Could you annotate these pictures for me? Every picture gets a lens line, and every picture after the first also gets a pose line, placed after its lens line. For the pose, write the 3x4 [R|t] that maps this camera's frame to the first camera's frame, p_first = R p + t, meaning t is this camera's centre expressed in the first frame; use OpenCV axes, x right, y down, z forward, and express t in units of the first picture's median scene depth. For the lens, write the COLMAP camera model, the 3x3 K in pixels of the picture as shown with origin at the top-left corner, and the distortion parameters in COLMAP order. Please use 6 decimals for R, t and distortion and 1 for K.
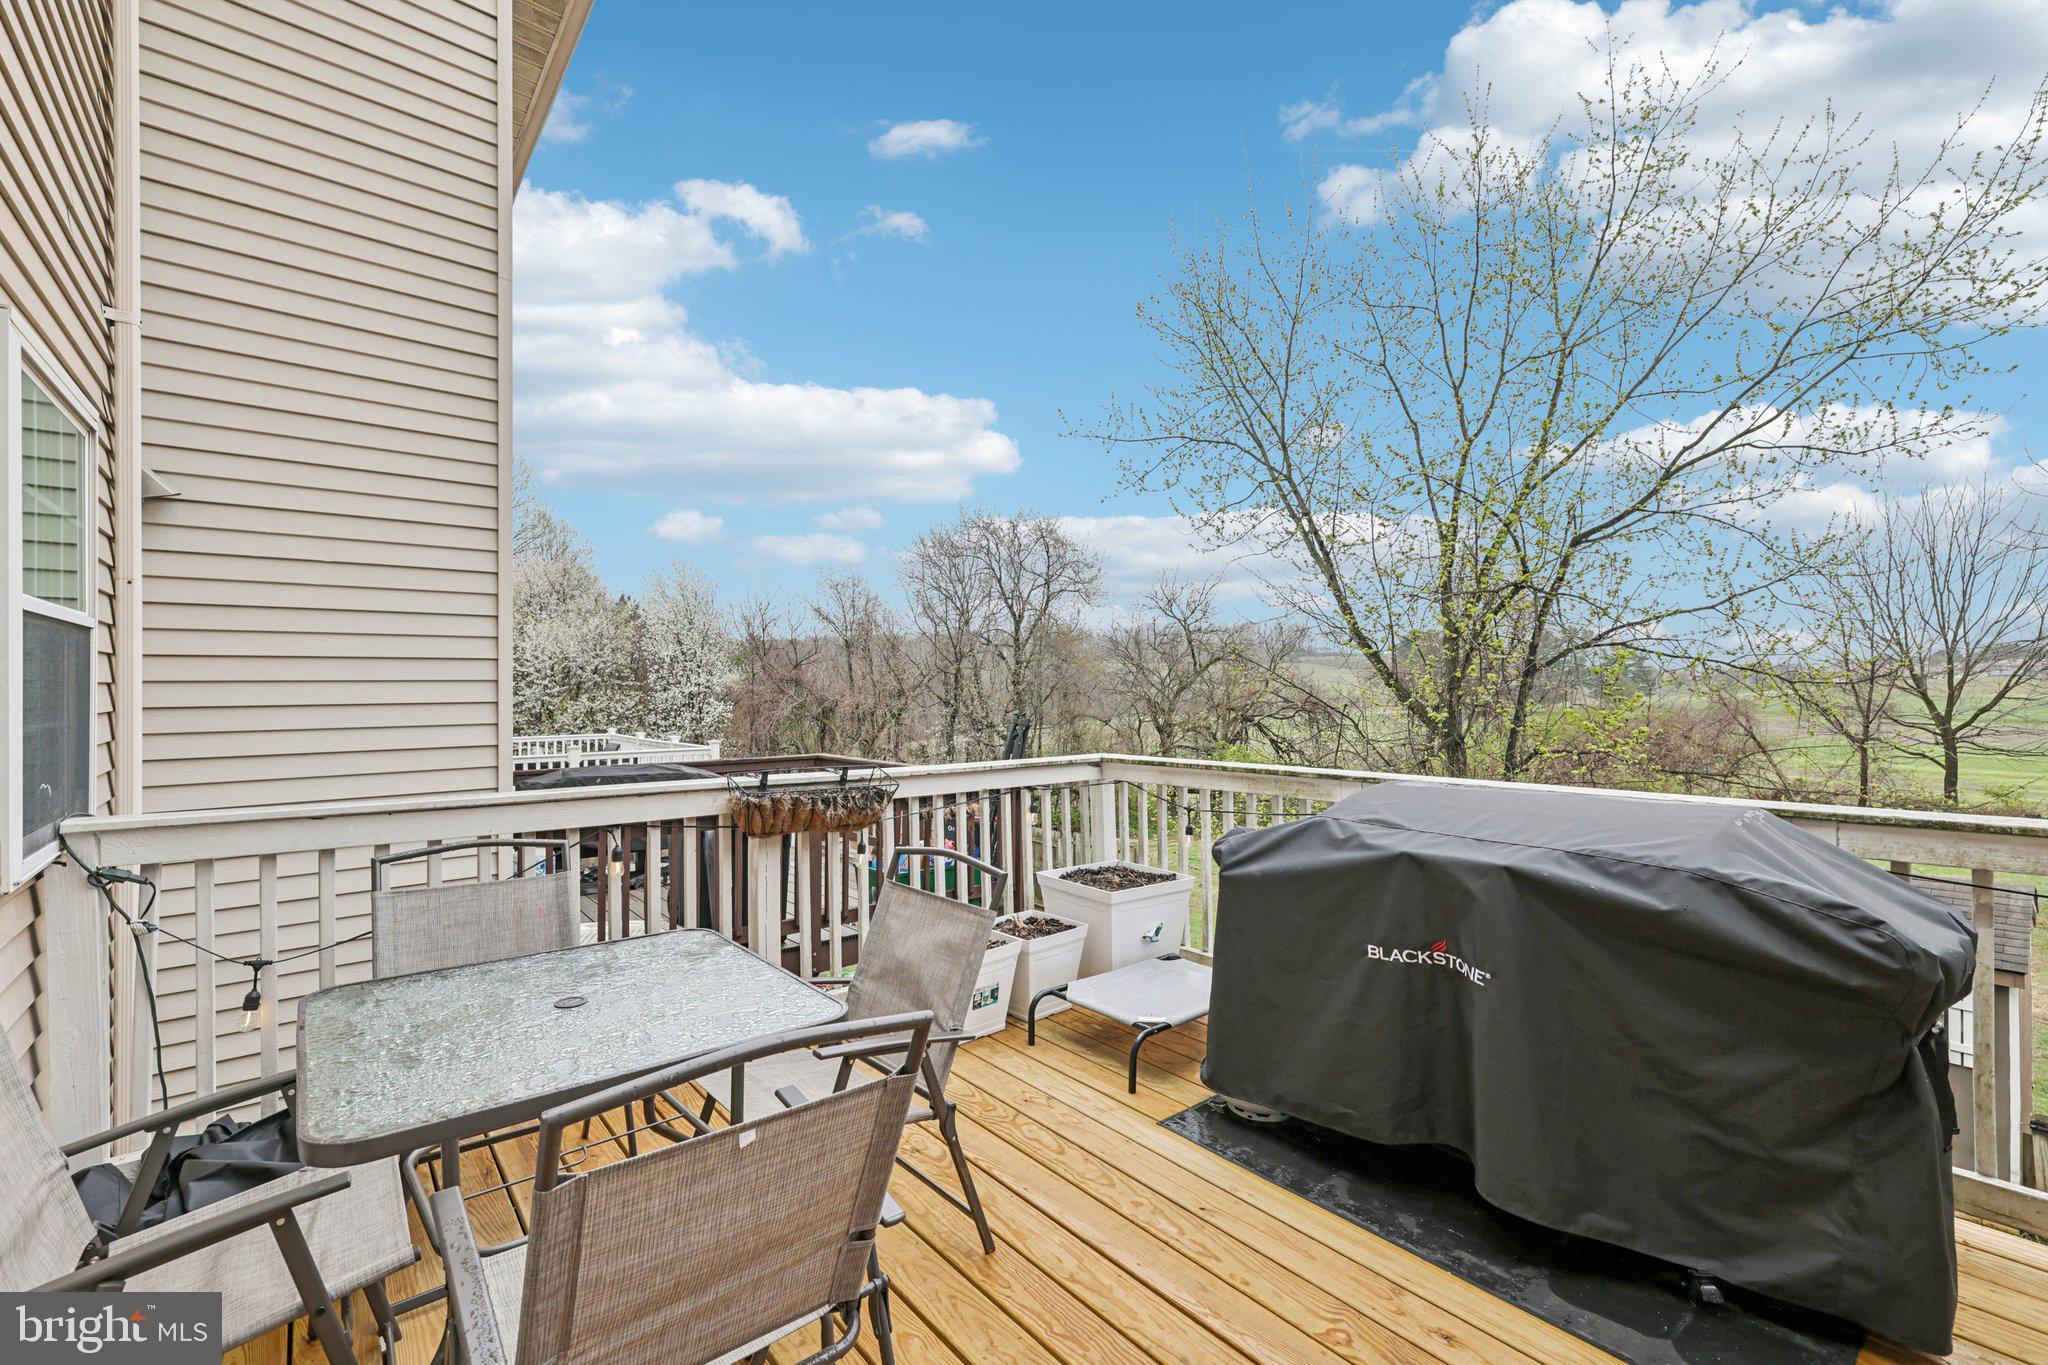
lens RADIAL K [[869.1, 0, 990.8], [0, 869.1, 692.8], [0, 0, 1]] dist [-0.002257, 0.000218]
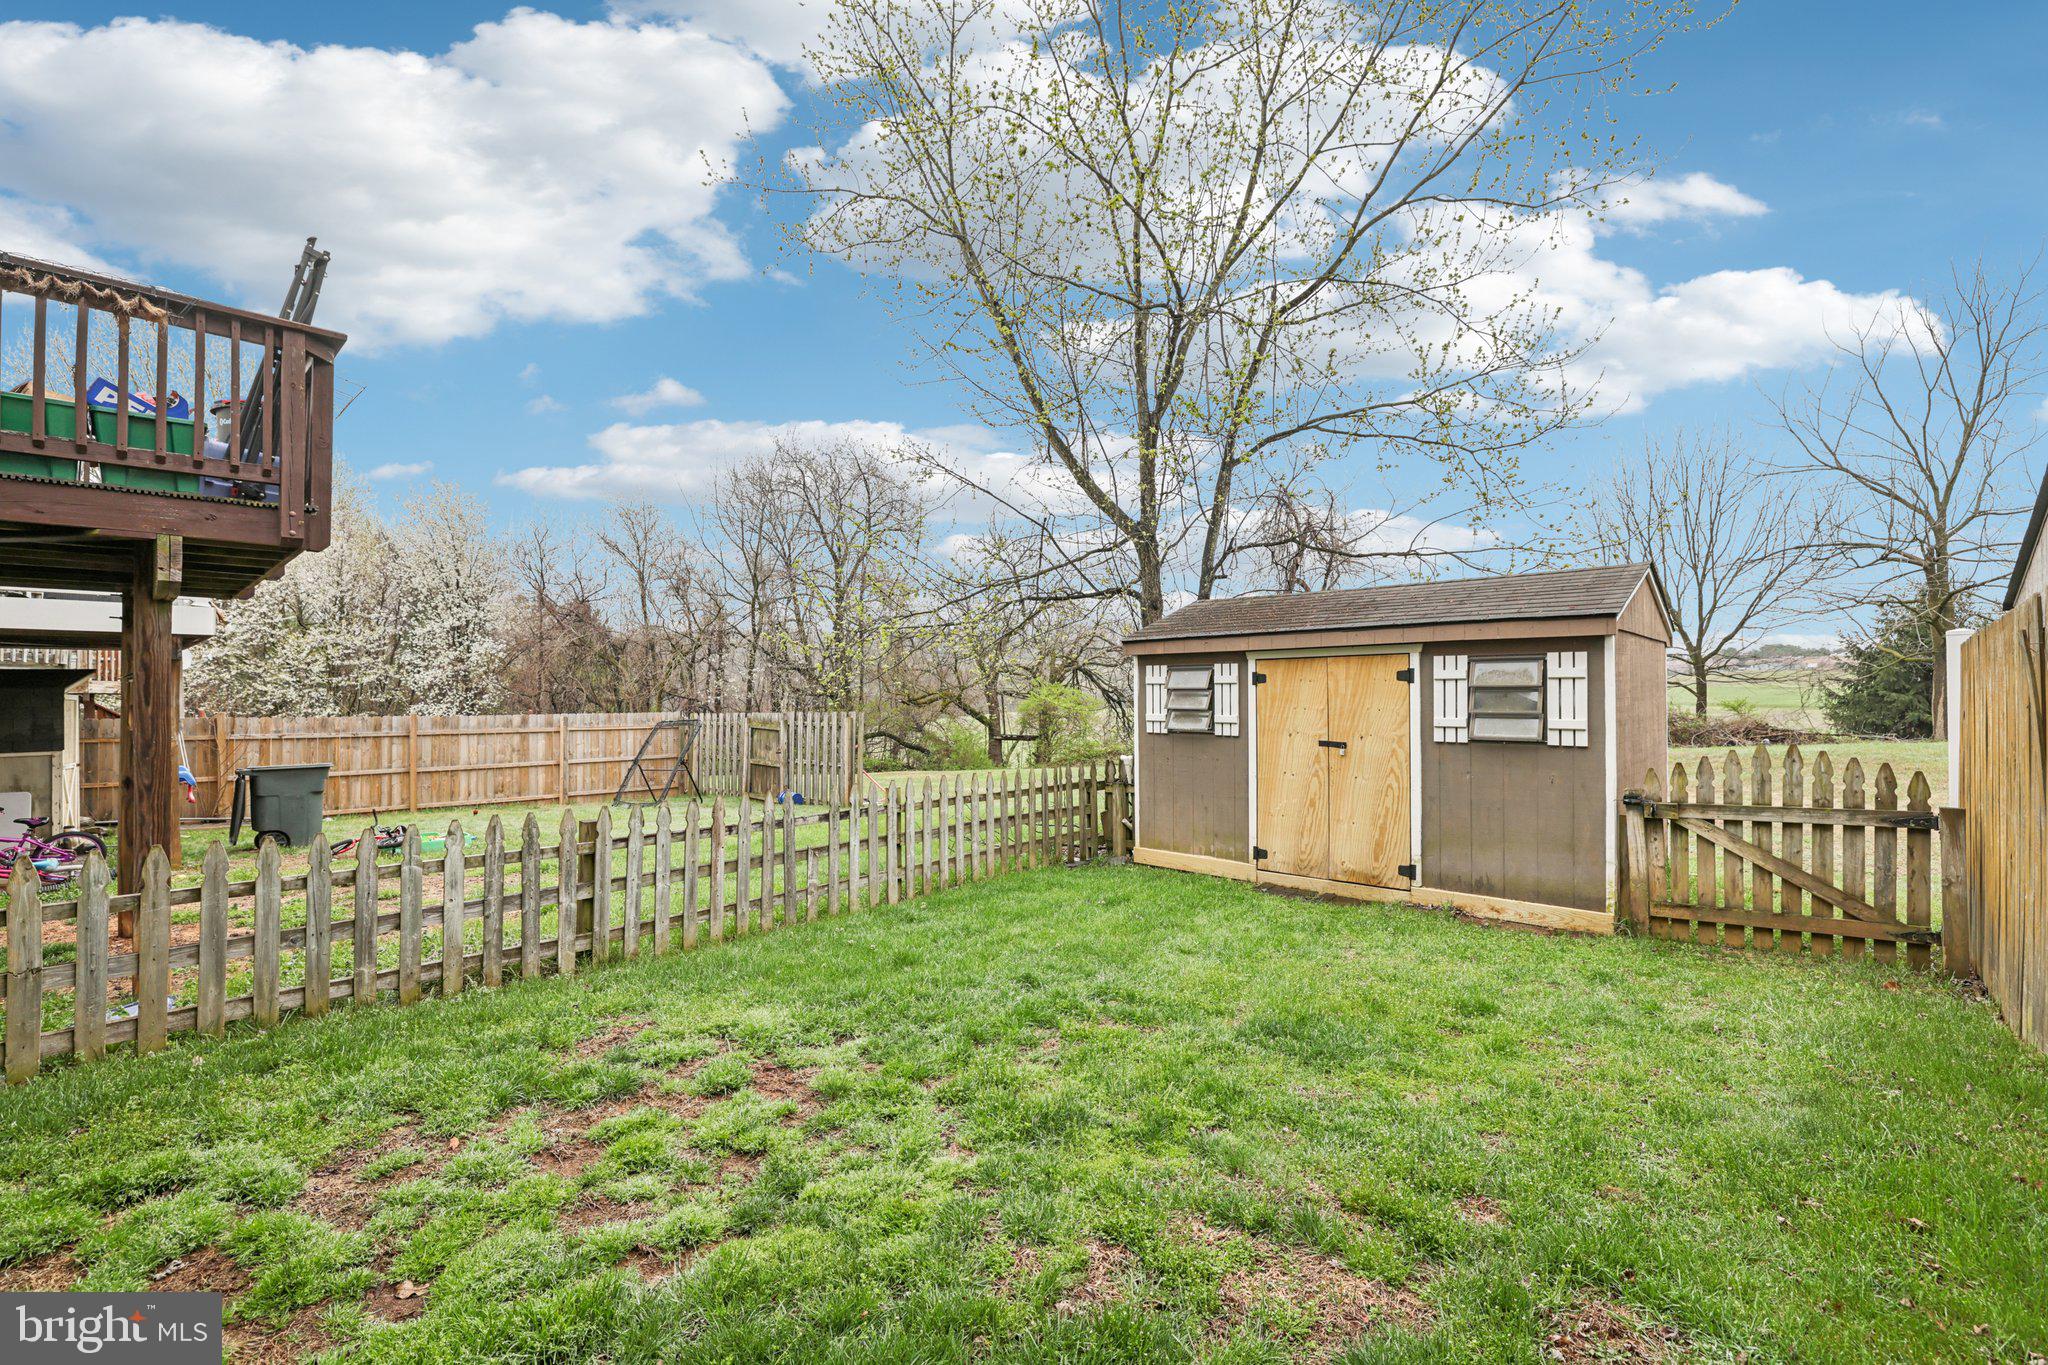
lens RADIAL K [[869.1, 0, 1014.5], [0, 869.1, 701.2], [0, 0, 1]] dist [-0.002257, 0.000218]
pose [[0.990221, 0.002581, 0.139486, 0.124724], [-0.001959, 0.999988, -0.004594, 0.099354], [-0.139496, 0.004276, 0.990213, 0.064235]]
